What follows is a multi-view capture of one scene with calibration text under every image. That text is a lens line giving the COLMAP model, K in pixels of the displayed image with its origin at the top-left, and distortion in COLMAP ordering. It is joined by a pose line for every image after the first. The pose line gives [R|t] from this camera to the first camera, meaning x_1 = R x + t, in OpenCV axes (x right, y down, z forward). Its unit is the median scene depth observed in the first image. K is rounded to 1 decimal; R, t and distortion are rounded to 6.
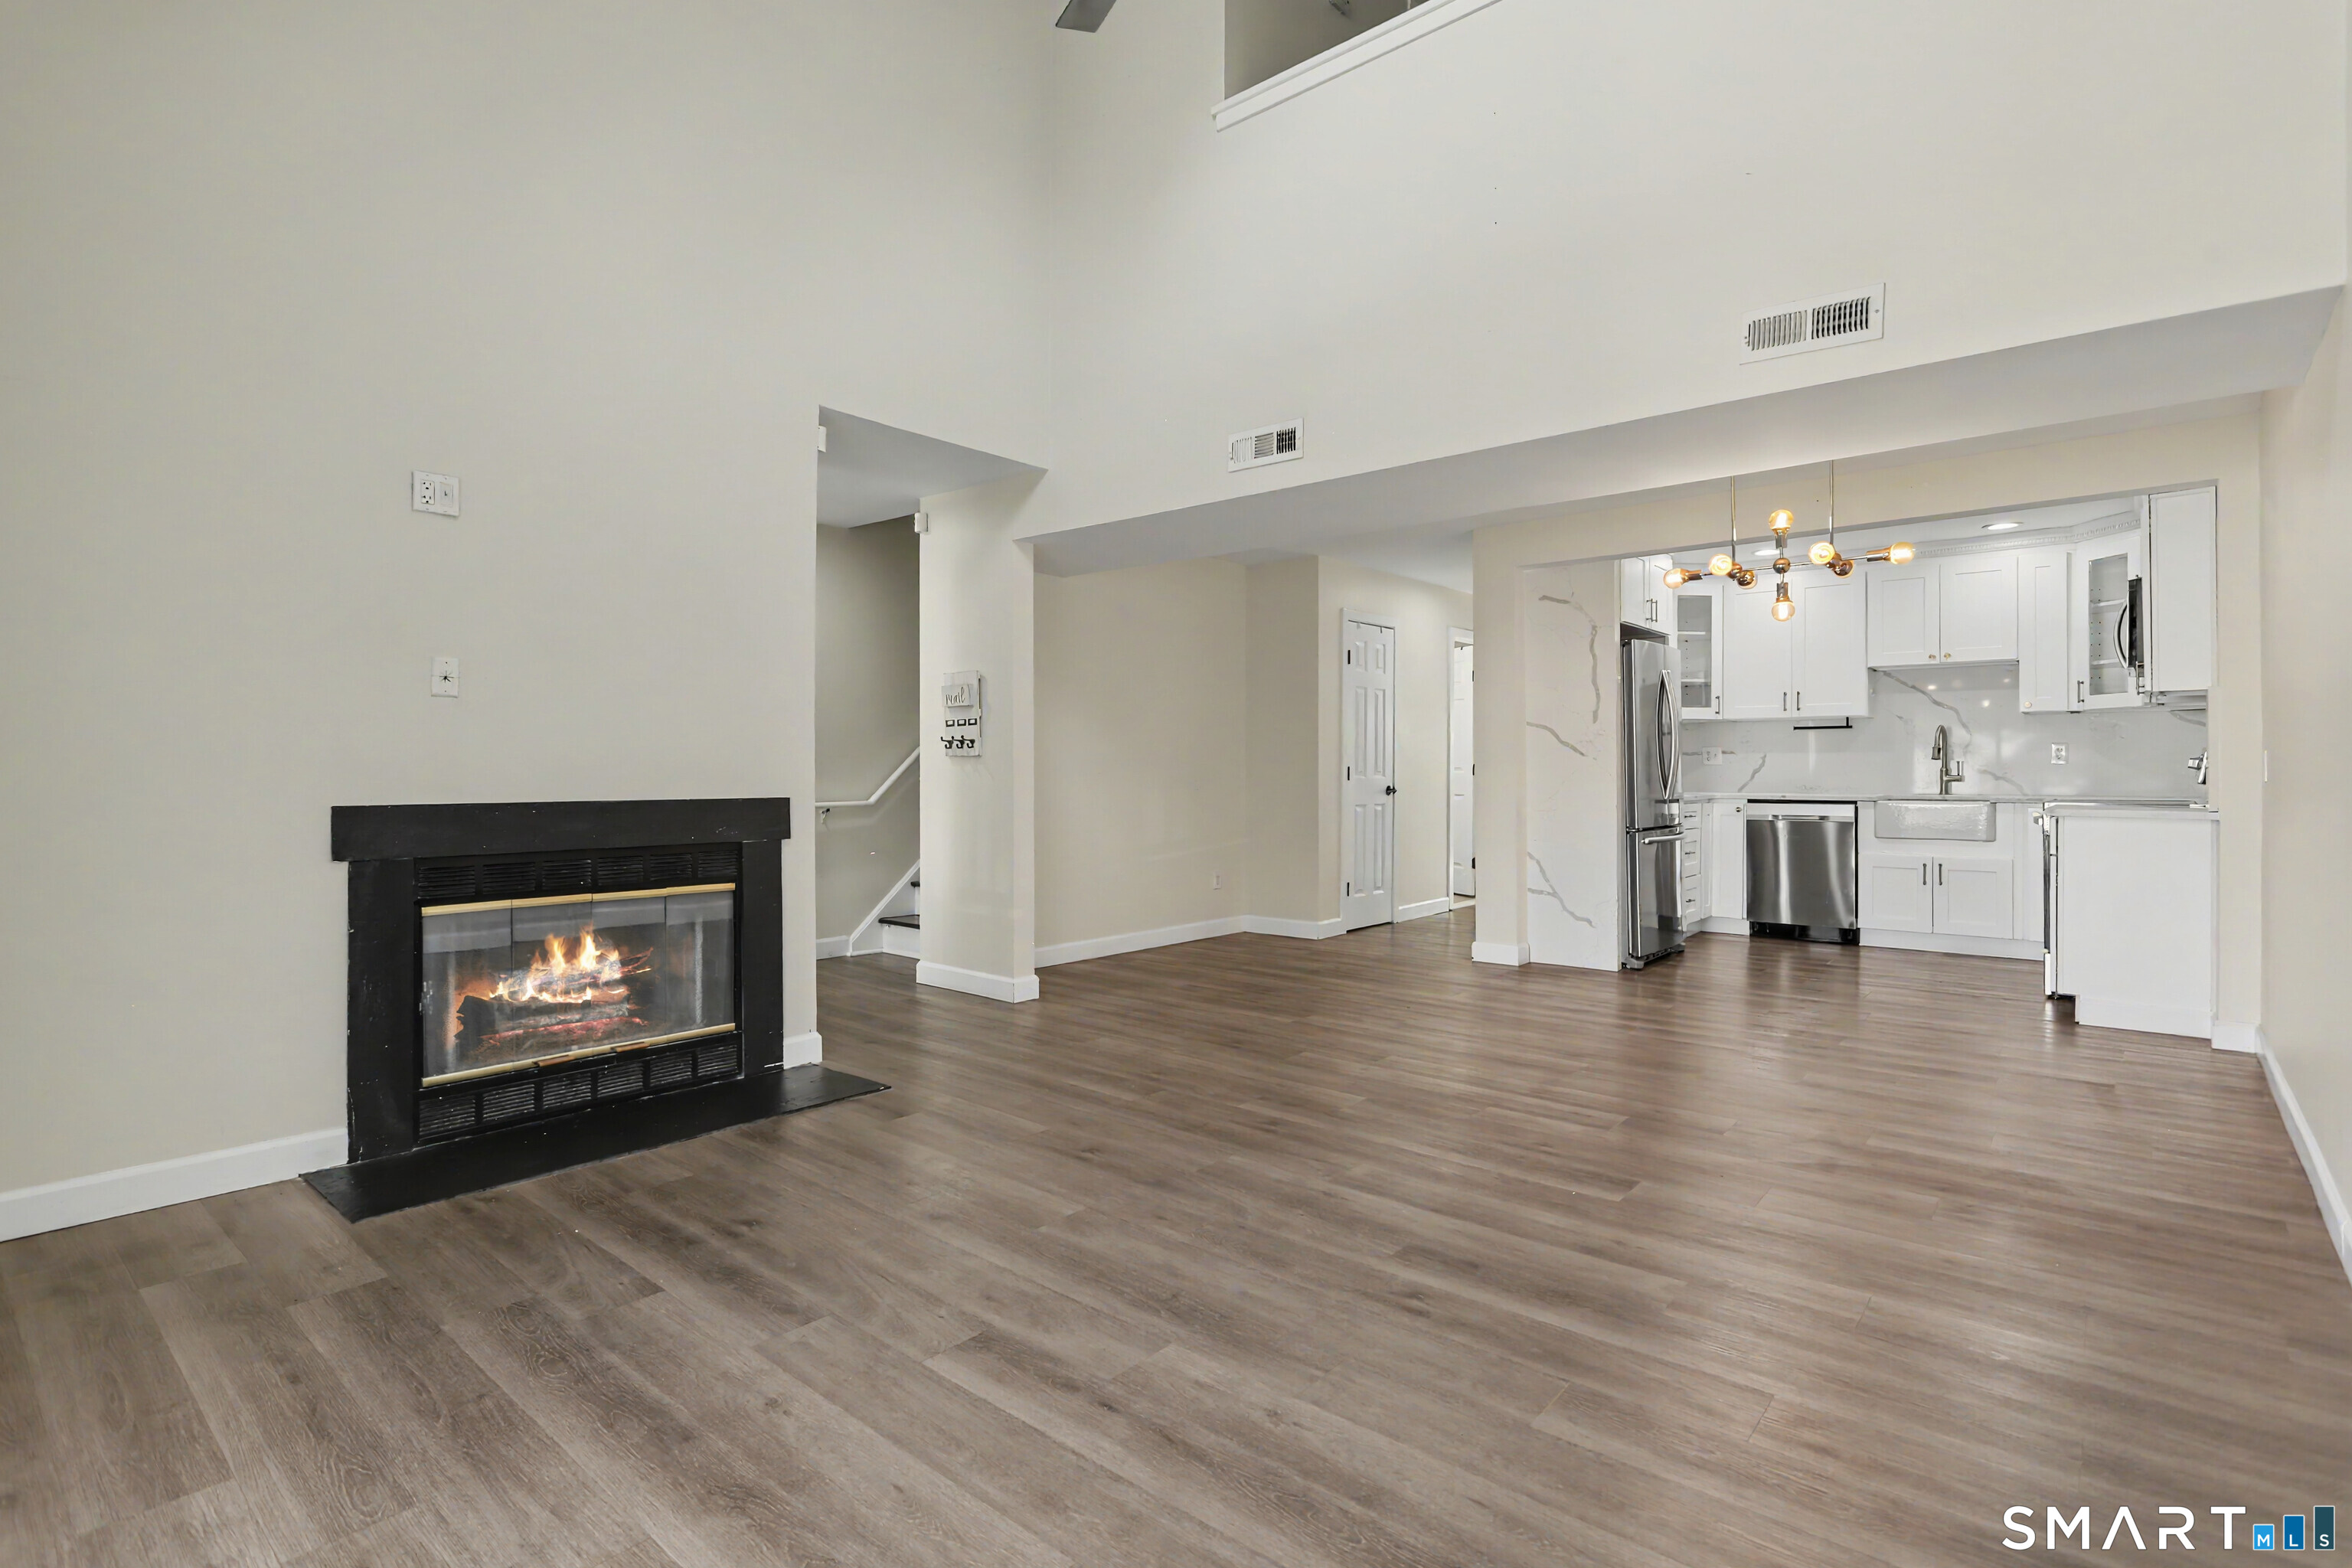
lens RADIAL K [[1128.4, 0, 1174.7], [0, 1128.4, 765.4], [0, 0, 1]] dist [-0.004964, 0.000736]
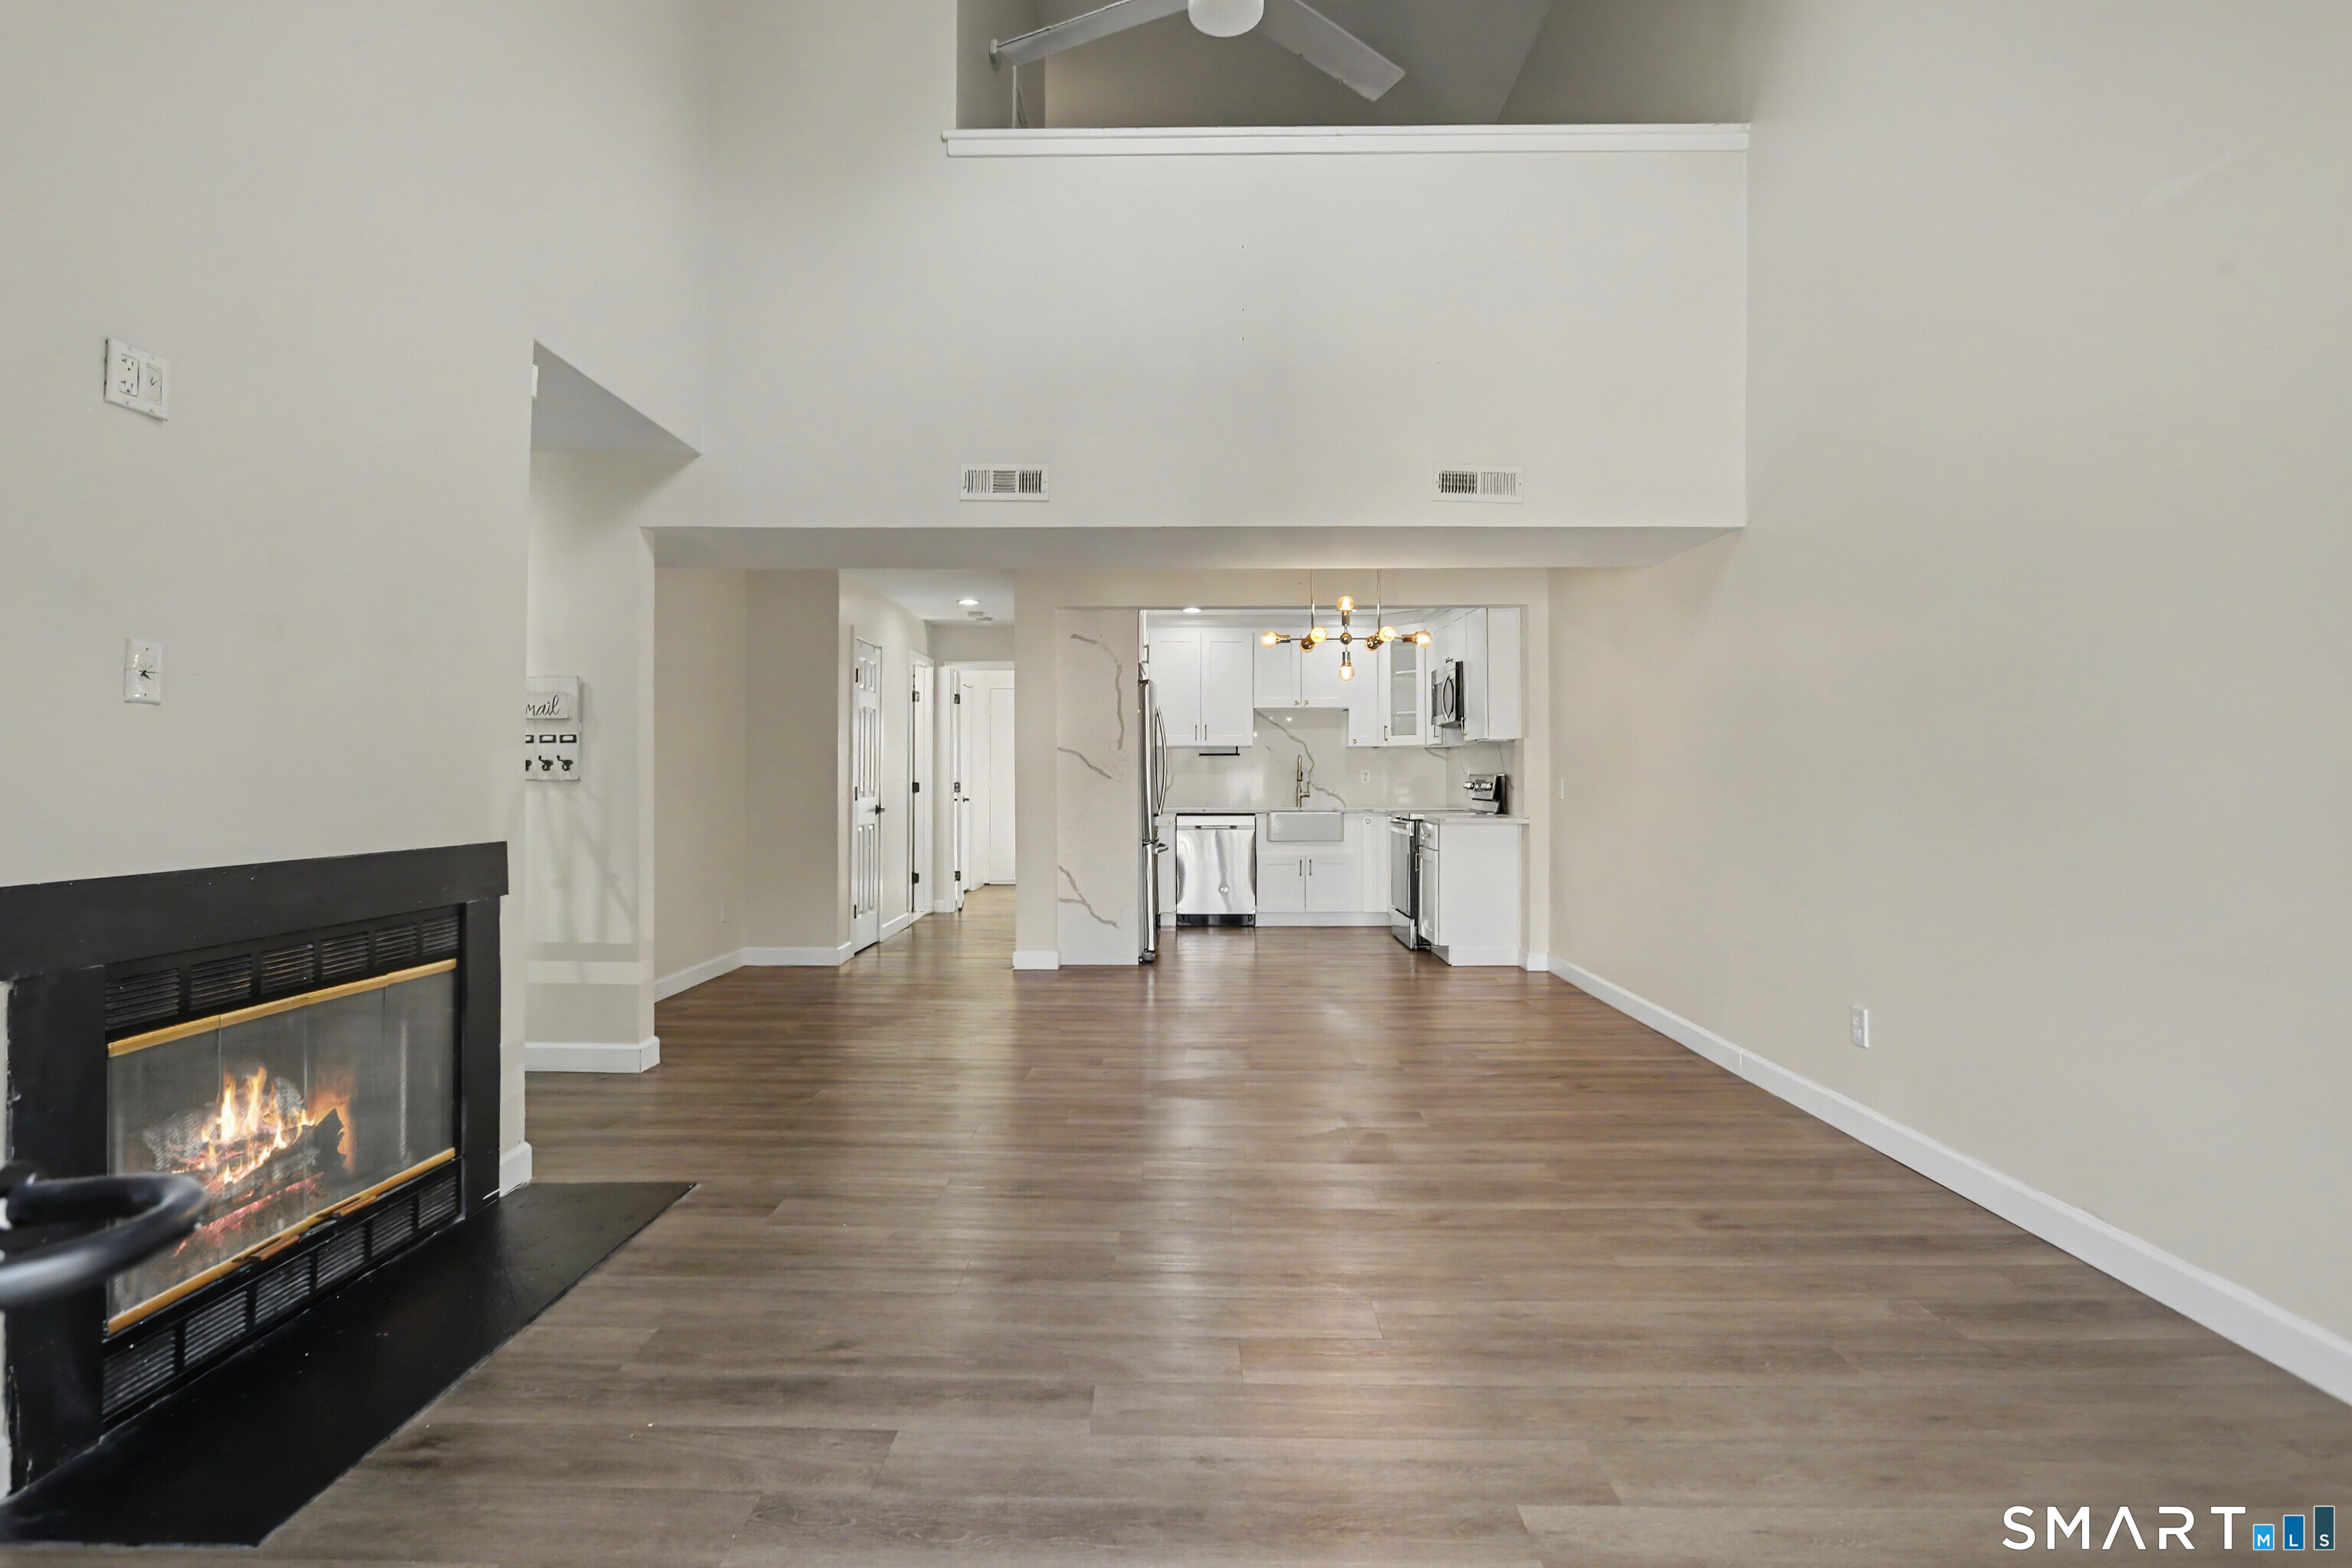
lens RADIAL K [[1132.2, 0, 1172.4], [0, 1132.2, 765.9], [0, 0, 1]] dist [-0.004151, -0.000008]
pose [[0.768416, 0.007422, 0.639907, -0.472352], [-0.002563, 0.999960, -0.008520, -0.017019], [-0.639945, 0.004907, 0.768405, 0.115321]]
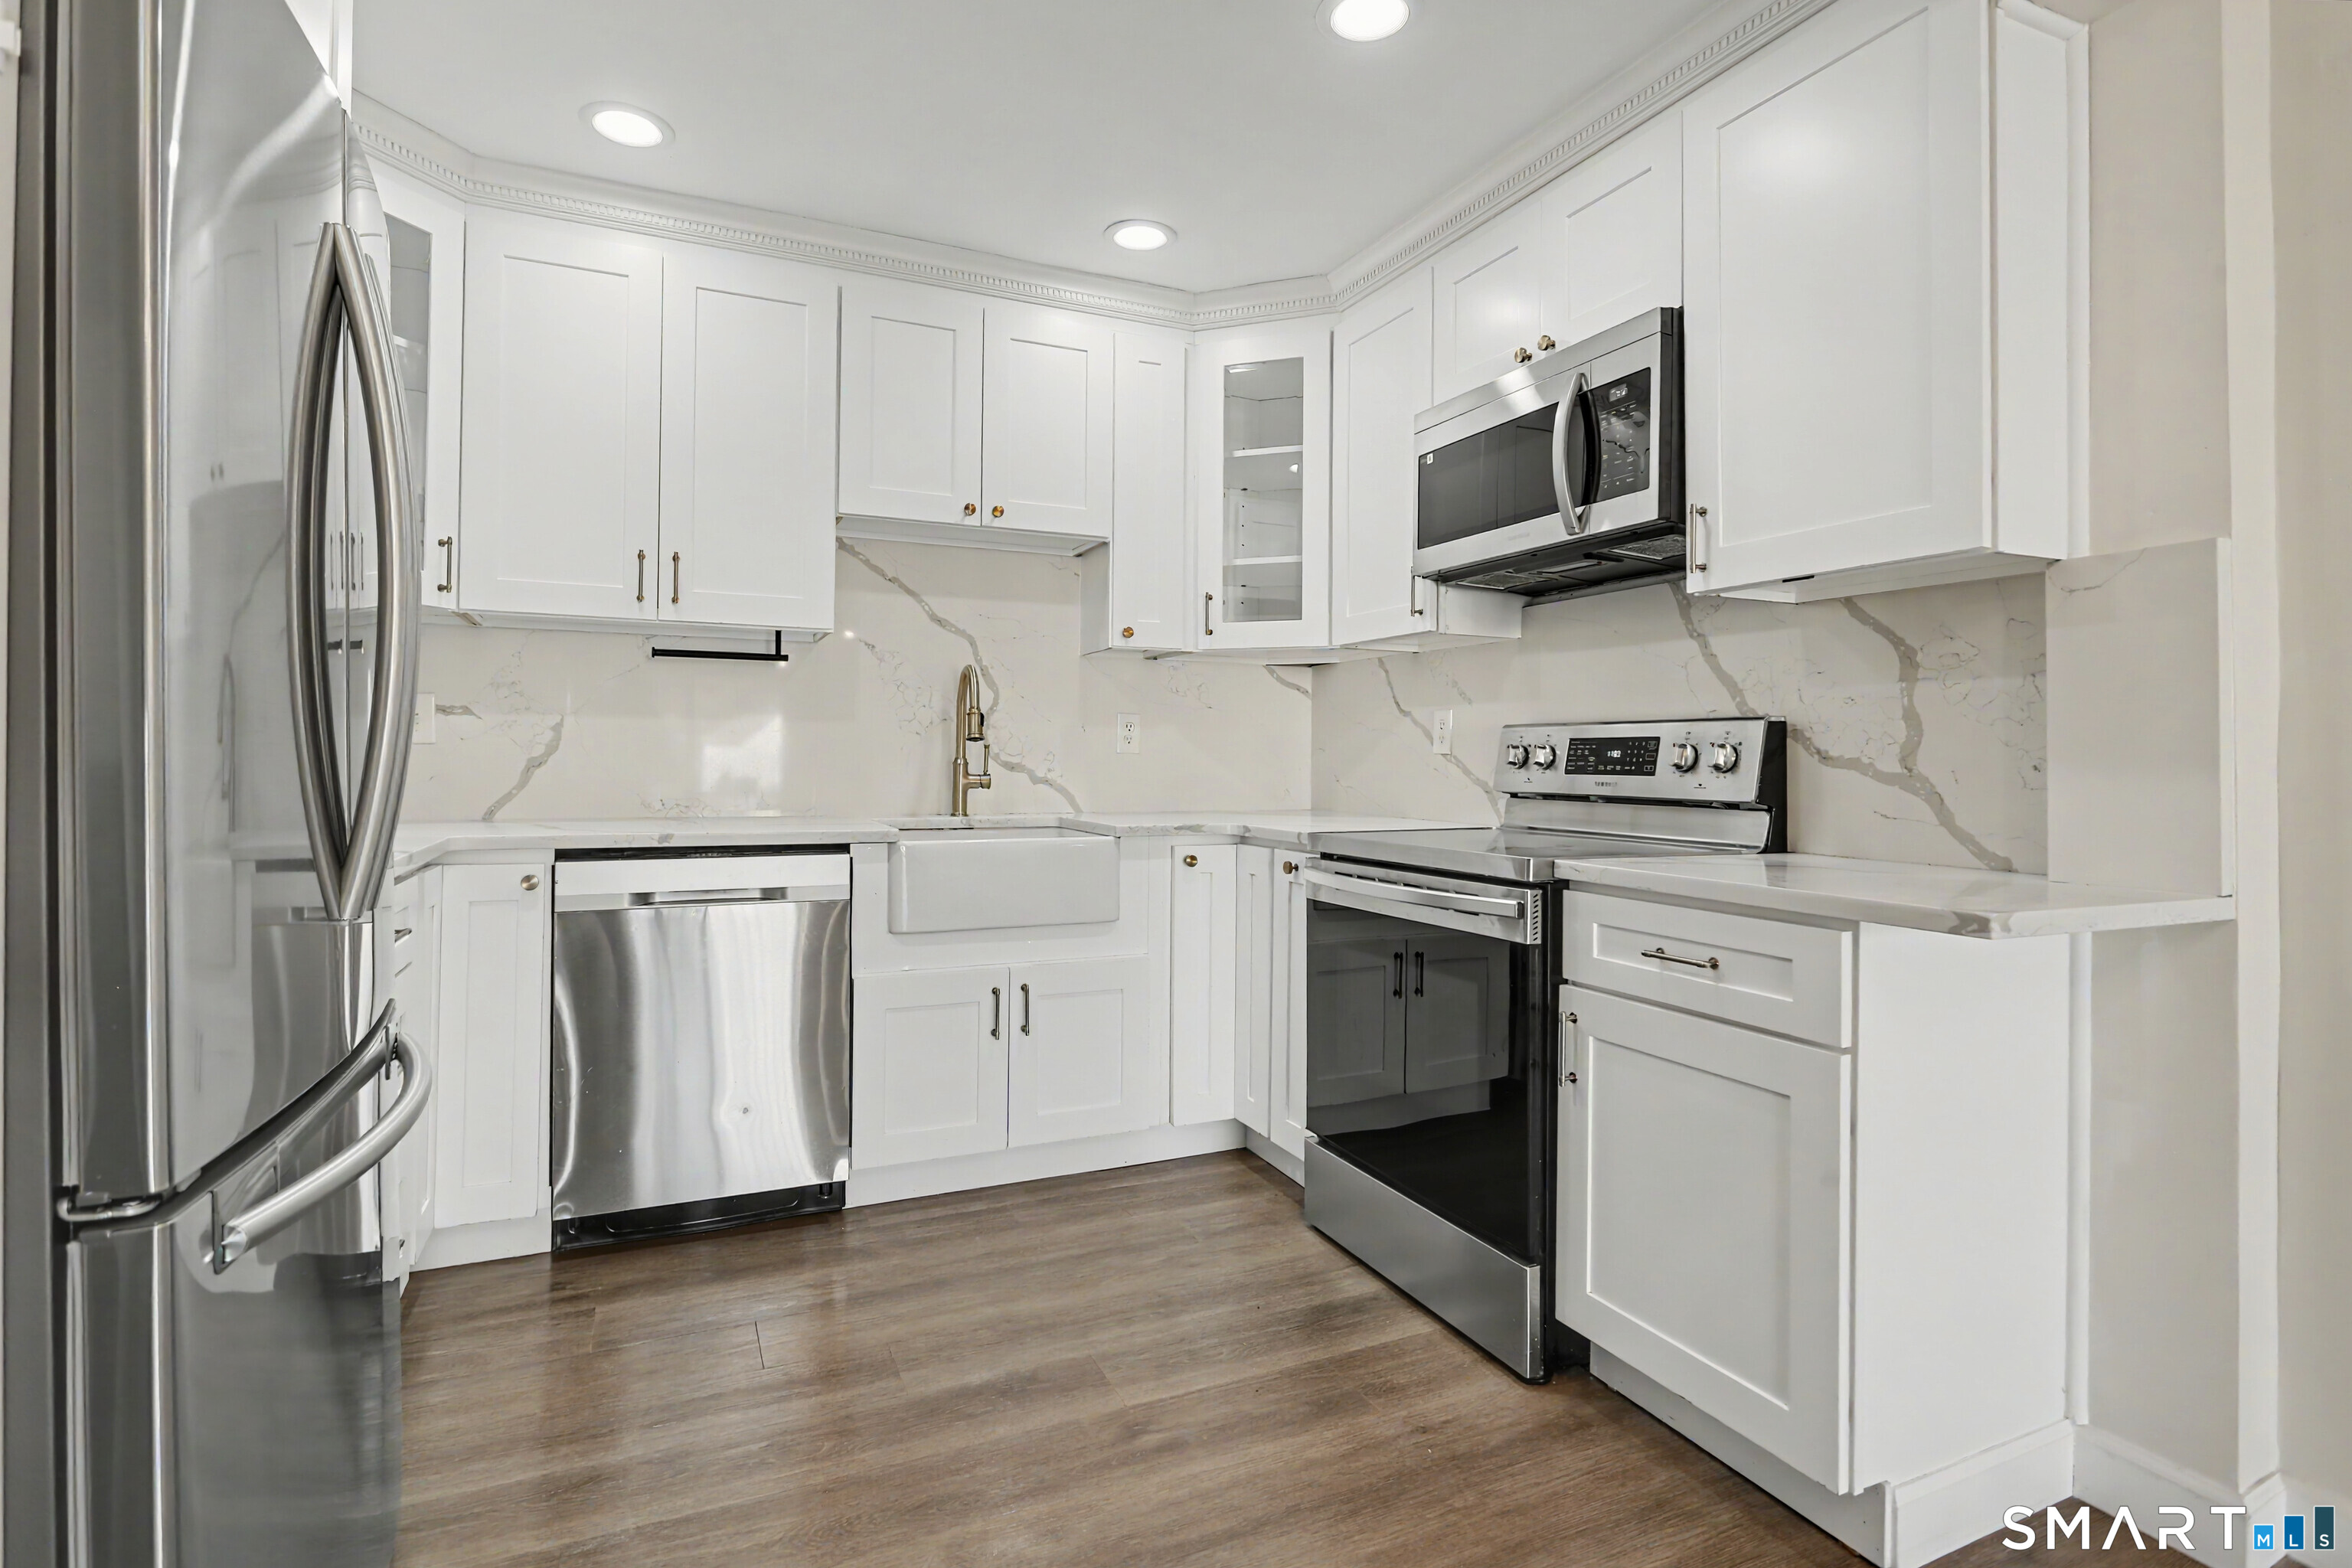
lens RADIAL K [[1140.6, 0, 1174.2], [0, 1140.6, 746.7], [0, 0, 1]] dist [-0.005802, -0.000007]
pose [[0.419978, 0.015071, 0.907409, 0.483967], [-0.011047, 0.999873, -0.011494, 0.003093], [-0.907467, -0.005197, 0.420091, 1.195333]]
